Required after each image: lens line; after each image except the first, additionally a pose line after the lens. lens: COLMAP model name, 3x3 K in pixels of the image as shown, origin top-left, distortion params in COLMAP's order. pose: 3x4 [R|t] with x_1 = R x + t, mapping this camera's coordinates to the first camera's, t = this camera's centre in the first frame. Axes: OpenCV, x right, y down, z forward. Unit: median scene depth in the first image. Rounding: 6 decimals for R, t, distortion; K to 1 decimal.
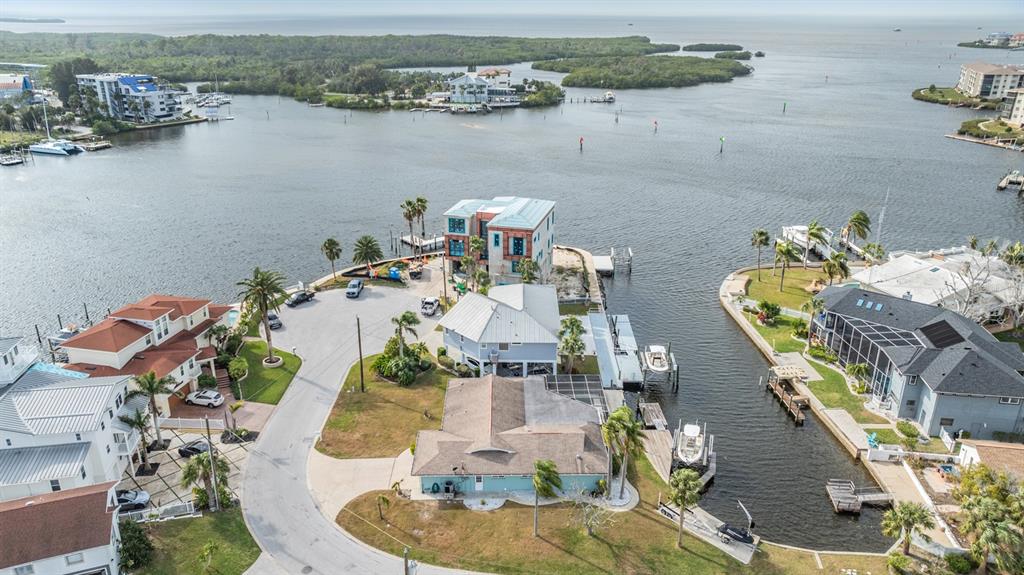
lens RADIAL K [[713.2, 0, 512.0], [0, 713.2, 287.5], [0, 0, 1]] dist [-0.031455, 0.032966]
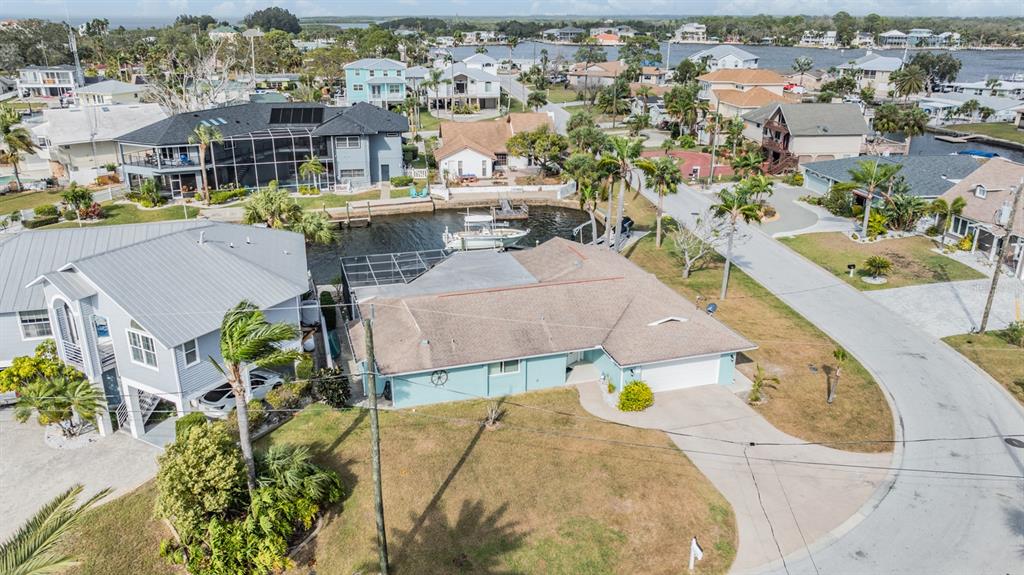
lens RADIAL K [[745.8, 0, 512.0], [0, 745.8, 287.5], [0, 0, 1]] dist [-0.038552, 0.039688]
pose [[-0.281721, -0.333941, 0.899509, -0.504028], [0.343278, 0.840350, 0.419491, -0.066330], [-0.895987, 0.426961, -0.122110, 1.046508]]
